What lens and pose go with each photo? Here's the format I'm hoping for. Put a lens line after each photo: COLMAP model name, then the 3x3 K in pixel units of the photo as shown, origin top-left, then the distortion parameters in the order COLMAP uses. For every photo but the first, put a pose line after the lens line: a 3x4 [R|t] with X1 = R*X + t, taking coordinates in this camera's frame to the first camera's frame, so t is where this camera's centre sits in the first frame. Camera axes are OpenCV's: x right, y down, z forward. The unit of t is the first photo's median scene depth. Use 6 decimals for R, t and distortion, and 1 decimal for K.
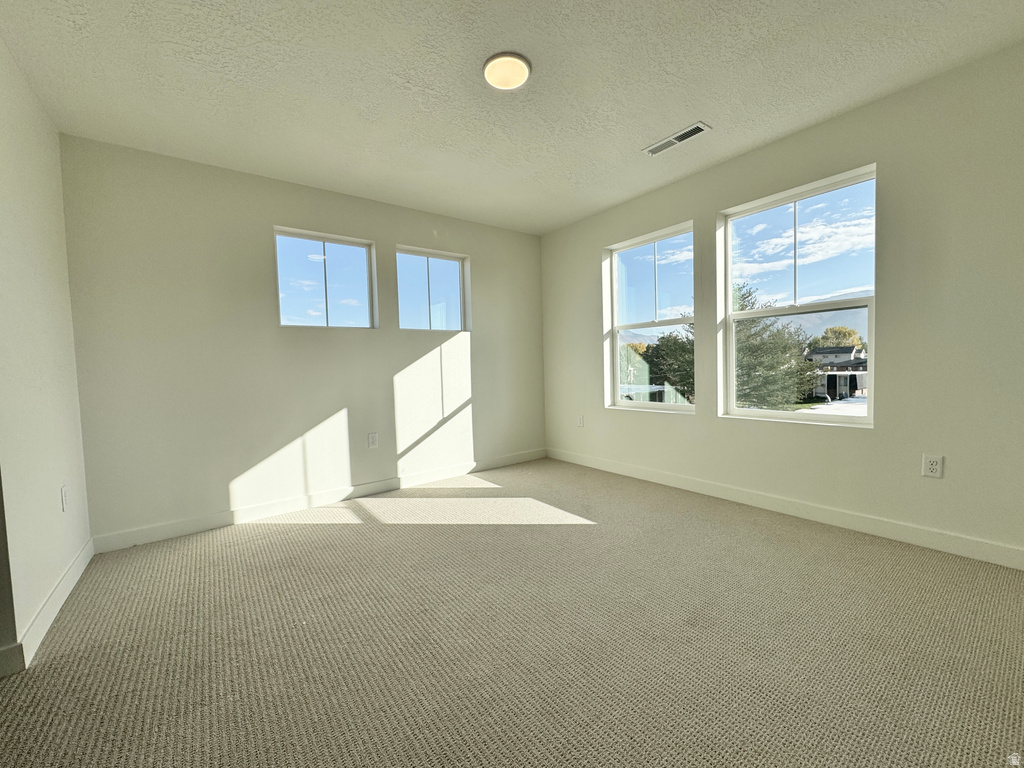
lens RADIAL K [[406.6, 0, 512.0], [0, 406.6, 382.0], [0, 0, 1]] dist [-0.001487, -0.000111]
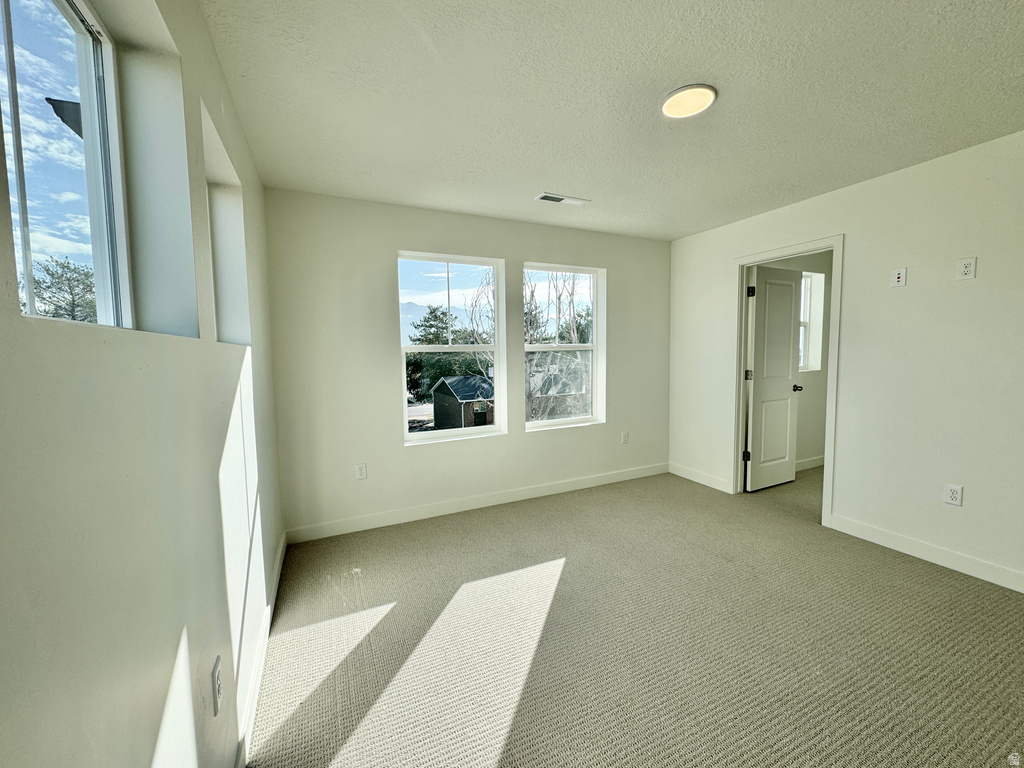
lens RADIAL K [[406.6, 0, 512.0], [0, 406.6, 382.0], [0, 0, 1]] dist [-0.001487, -0.000111]
pose [[0.202791, -0.043928, 0.978236, -0.748661], [0.050638, 0.998127, 0.034324, -0.118503], [-0.977912, 0.042576, 0.204635, 0.880729]]
